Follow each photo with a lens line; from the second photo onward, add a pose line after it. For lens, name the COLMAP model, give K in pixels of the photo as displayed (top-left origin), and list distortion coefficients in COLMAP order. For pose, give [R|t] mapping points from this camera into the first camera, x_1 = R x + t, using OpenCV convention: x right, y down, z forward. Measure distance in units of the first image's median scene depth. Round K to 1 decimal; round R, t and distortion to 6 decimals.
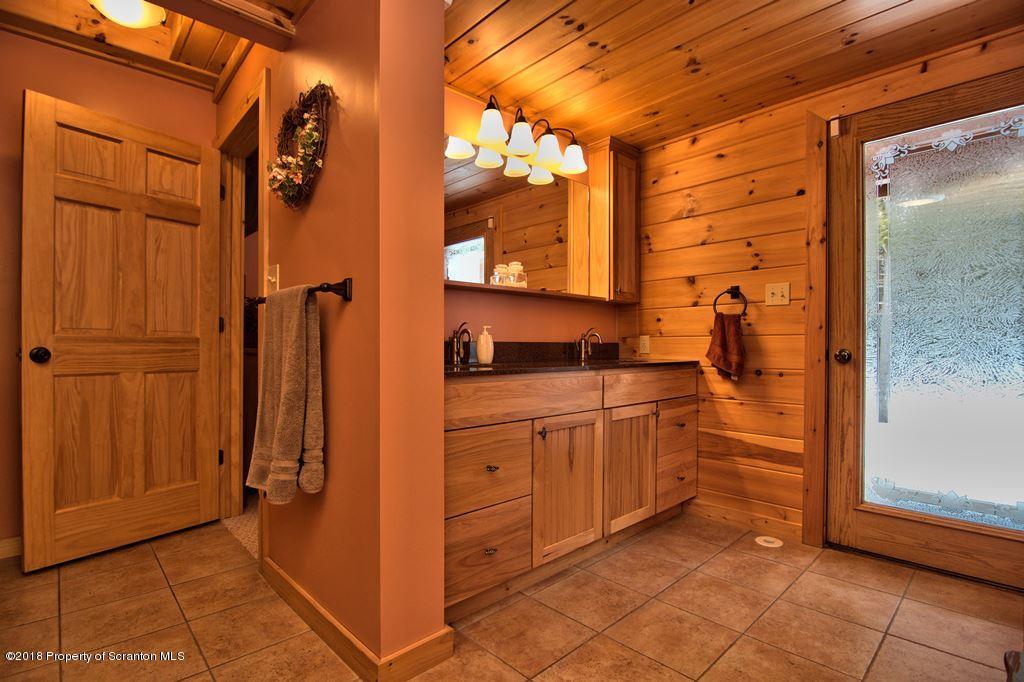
lens RADIAL K [[488.7, 0, 510.1], [0, 488.7, 344.9], [0, 0, 1]] dist [-0.012685, -0.005229]
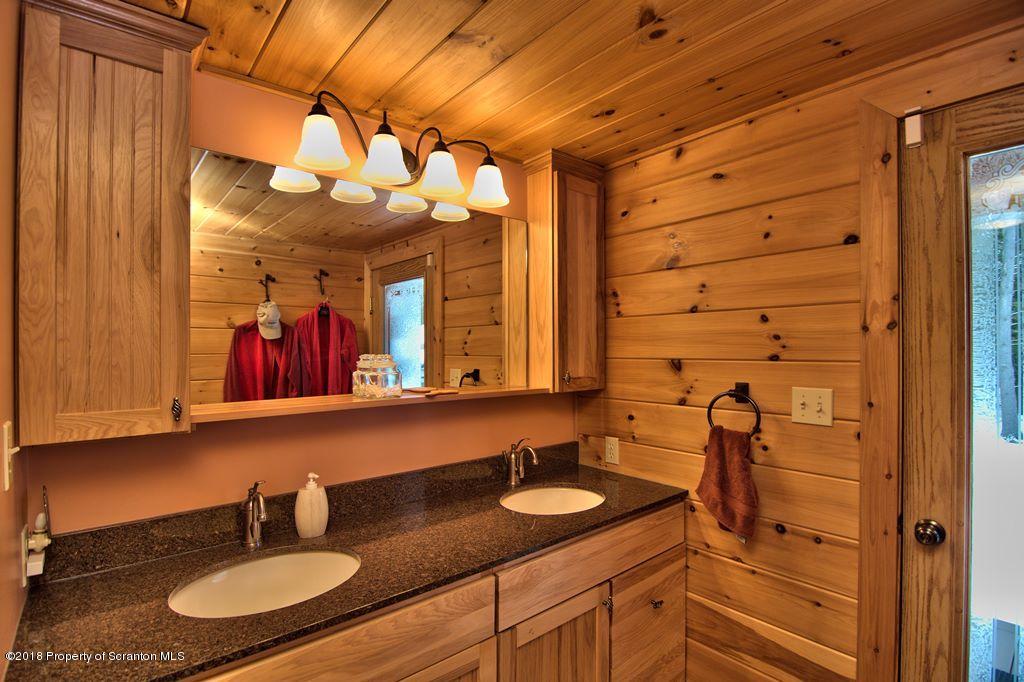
lens RADIAL K [[488.7, 0, 512.1], [0, 488.7, 344.4], [0, 0, 1]] dist [-0.012685, -0.005229]
pose [[0.998768, -0.004193, -0.049443, 0.203730], [0.003839, 0.999966, -0.007244, -0.173585], [0.049472, 0.007045, 0.998751, 0.369746]]
